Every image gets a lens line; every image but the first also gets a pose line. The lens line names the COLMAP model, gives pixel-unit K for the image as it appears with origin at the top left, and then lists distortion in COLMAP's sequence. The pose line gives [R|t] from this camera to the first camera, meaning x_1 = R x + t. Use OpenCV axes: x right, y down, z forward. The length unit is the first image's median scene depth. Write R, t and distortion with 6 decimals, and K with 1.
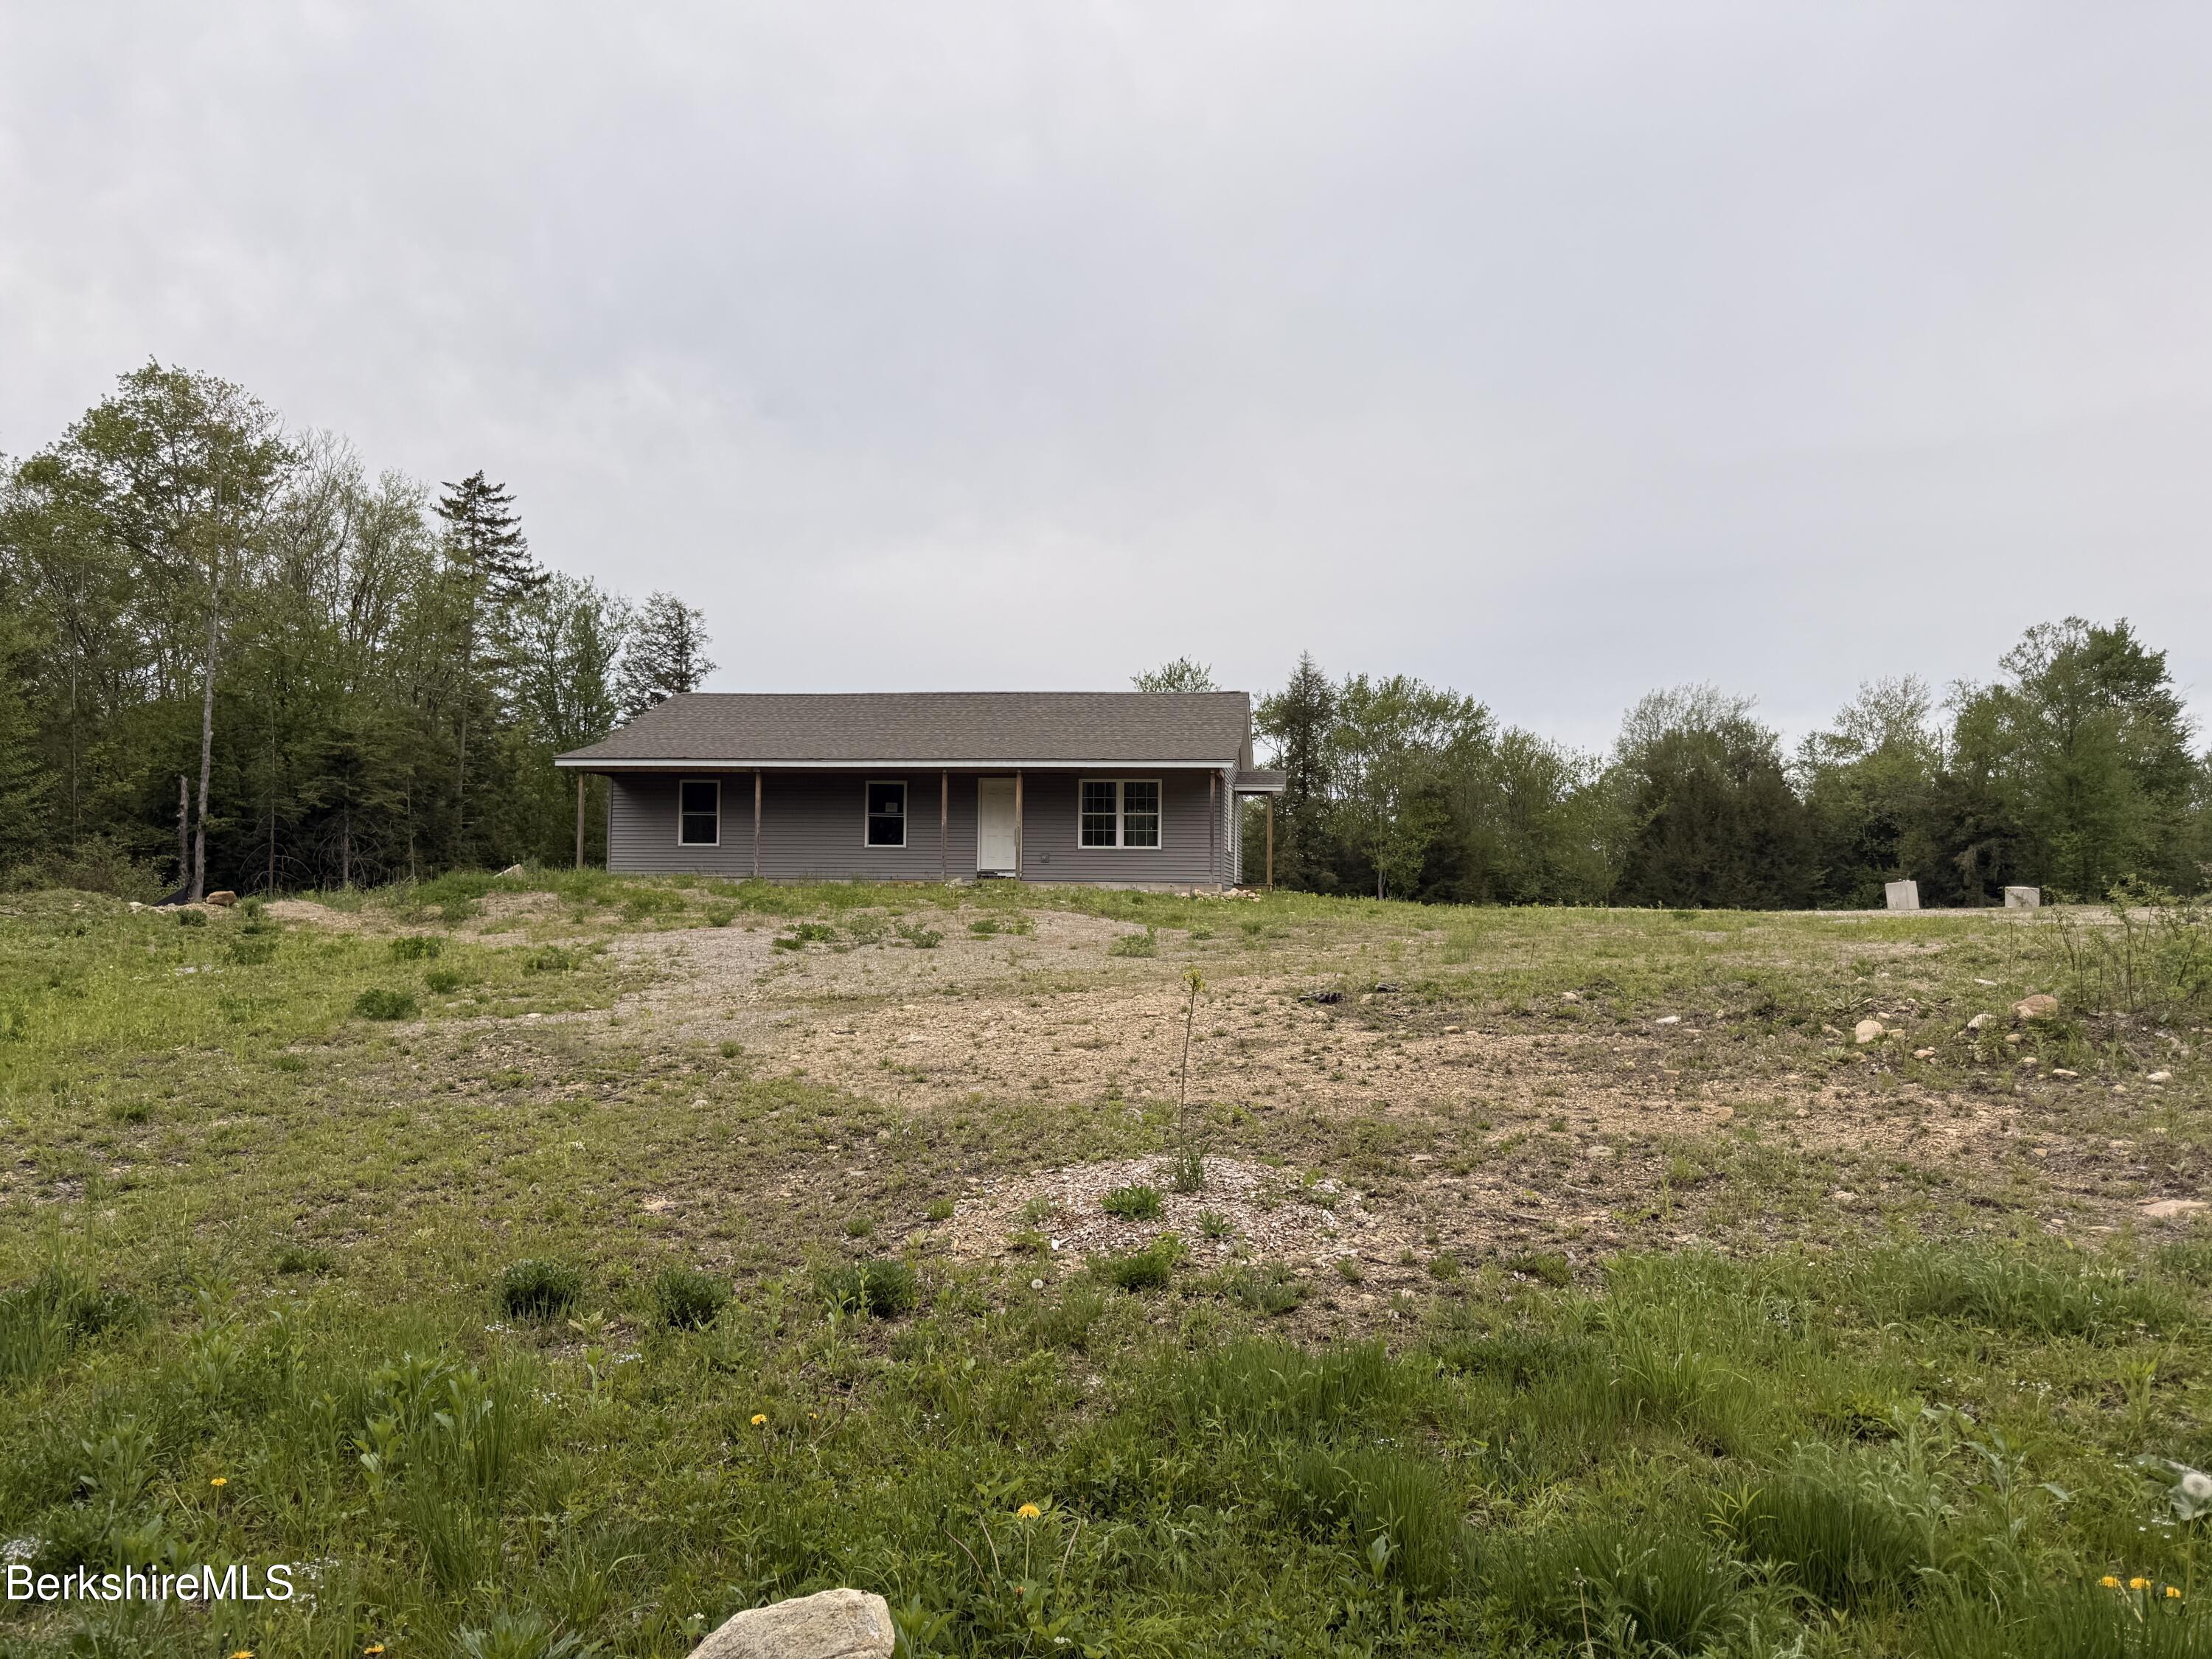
lens RADIAL K [[1553.6, 0, 1106.0], [0, 1553.6, 829.5], [0, 0, 1]] dist [0.108565, -0.153706]
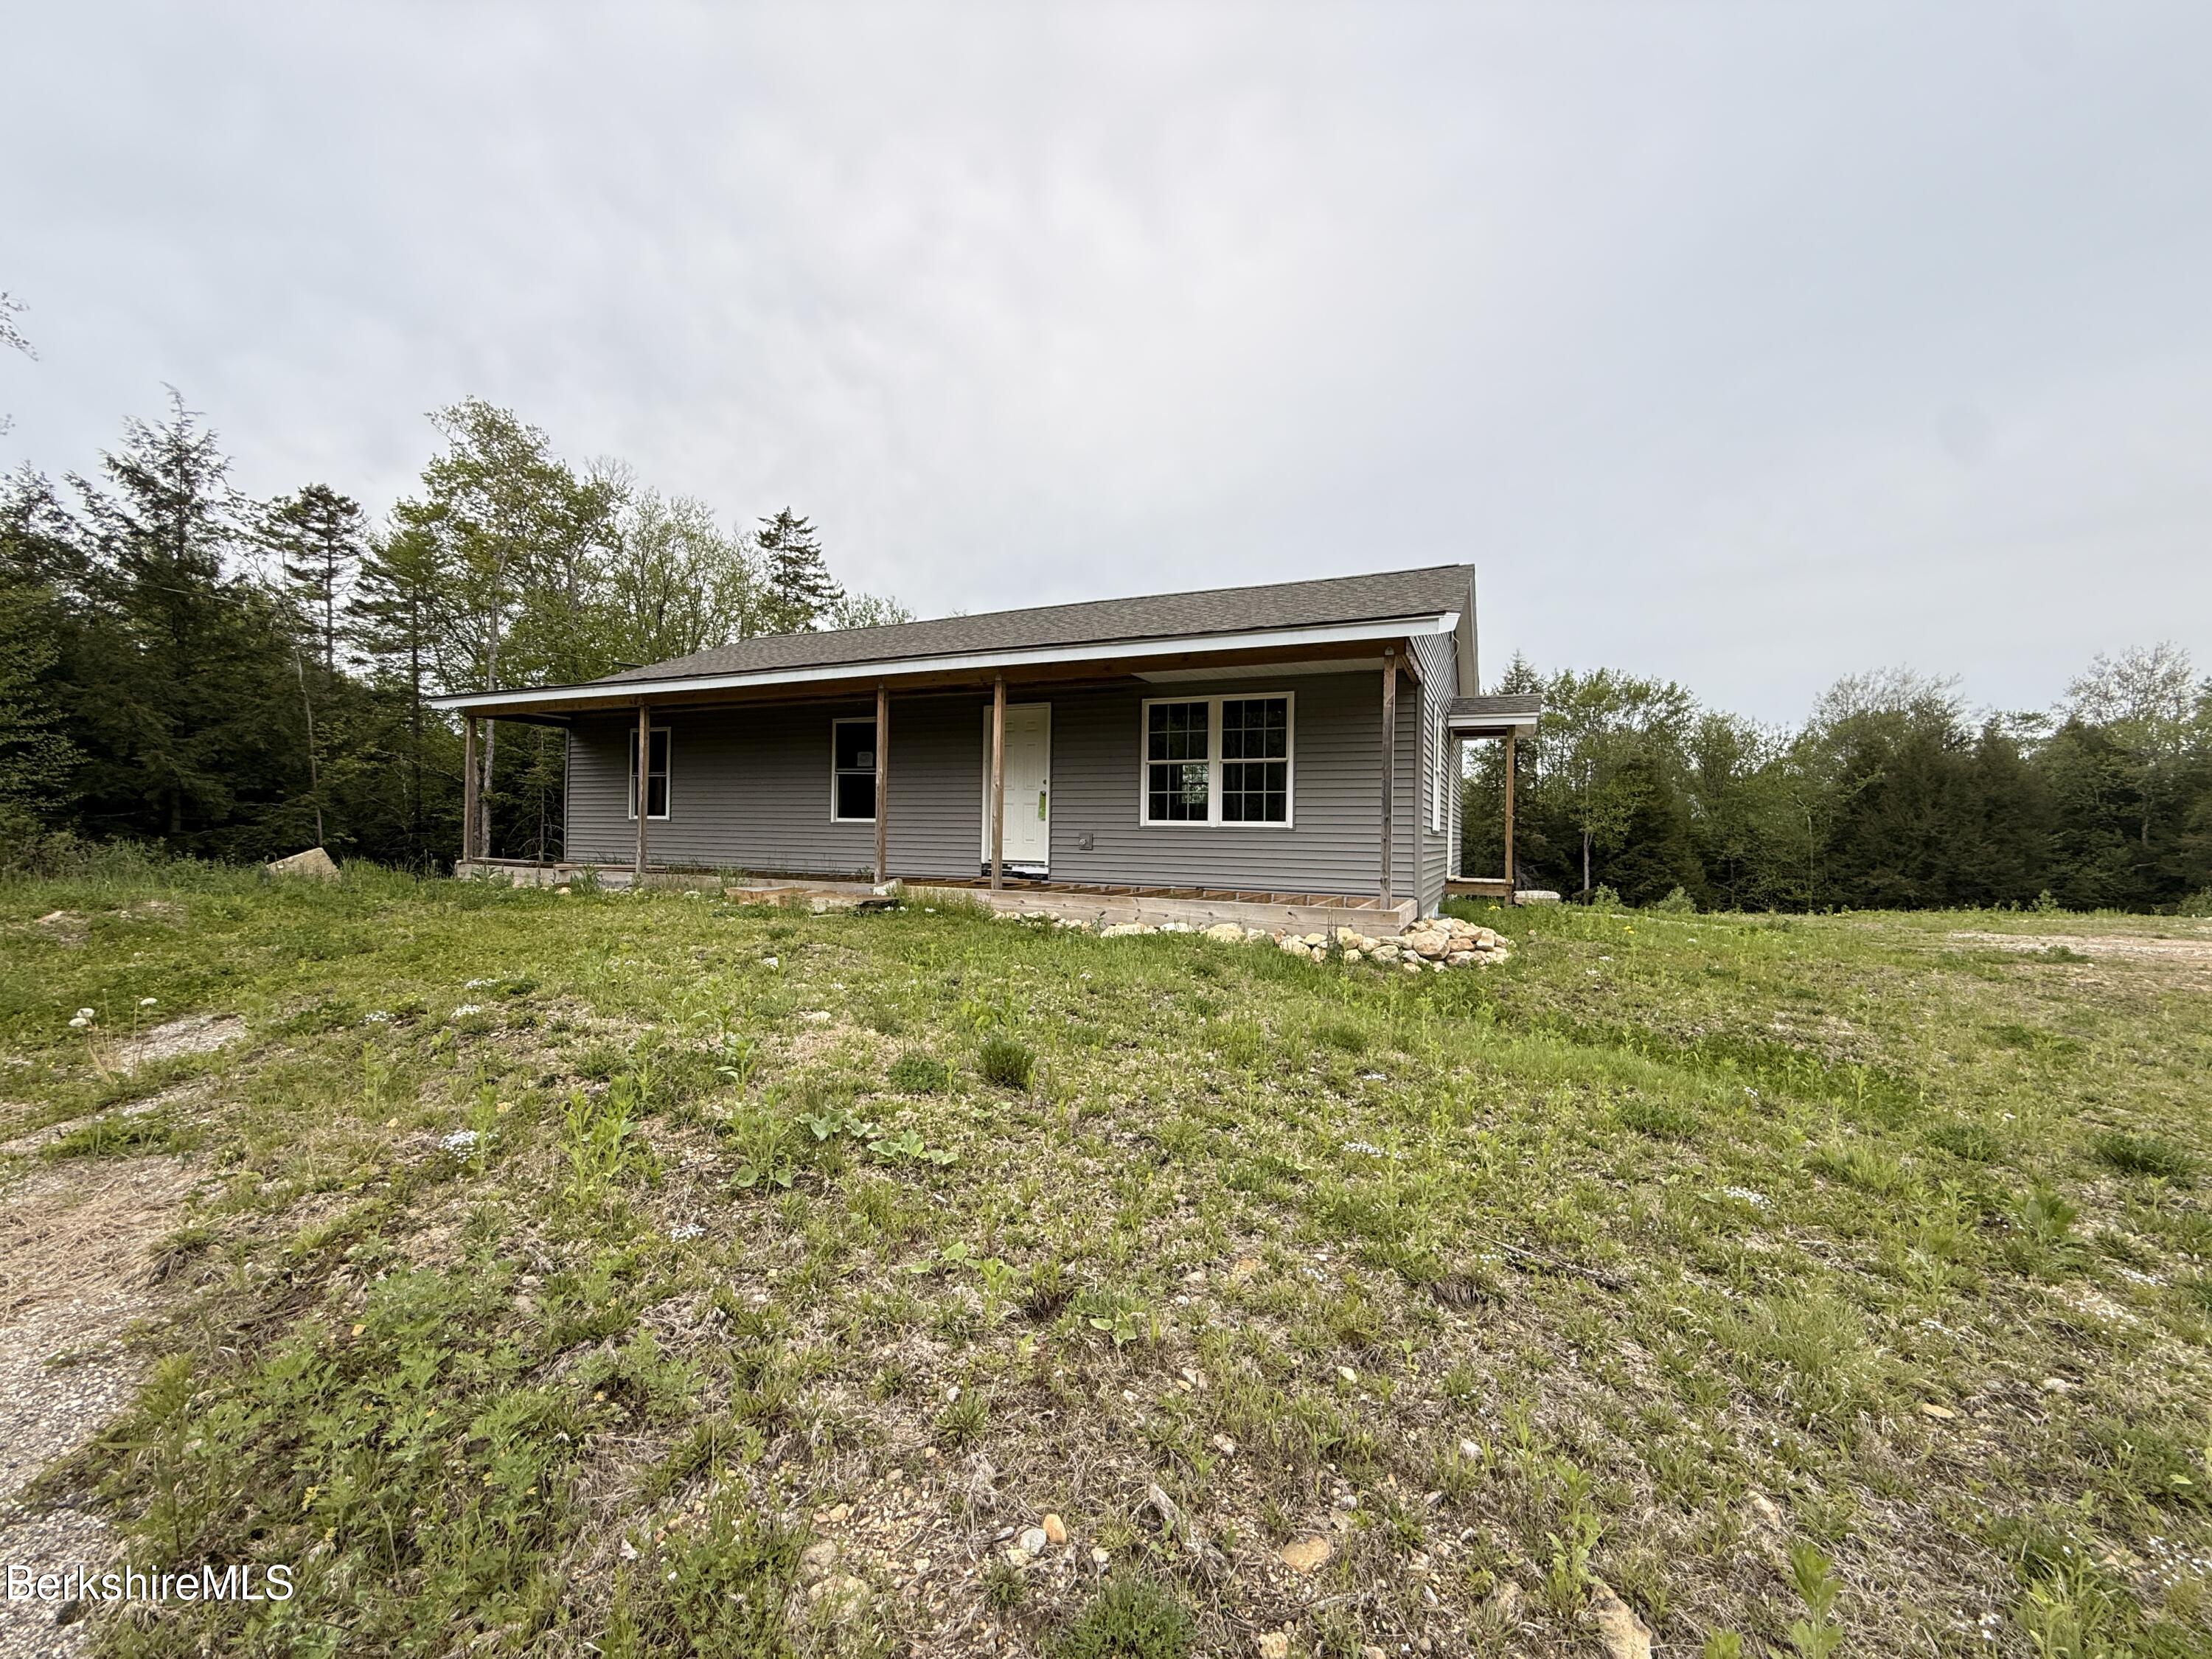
lens RADIAL K [[896.3, 0, 1100.9], [0, 896.3, 815.0], [0, 0, 1]] dist [-0.000971, 0.000069]
pose [[0.956854, -0.001335, -0.290565, 0.021879], [0.005482, 0.999894, 0.013458, 0.001460], [0.290516, -0.014470, 0.956761, 0.250206]]
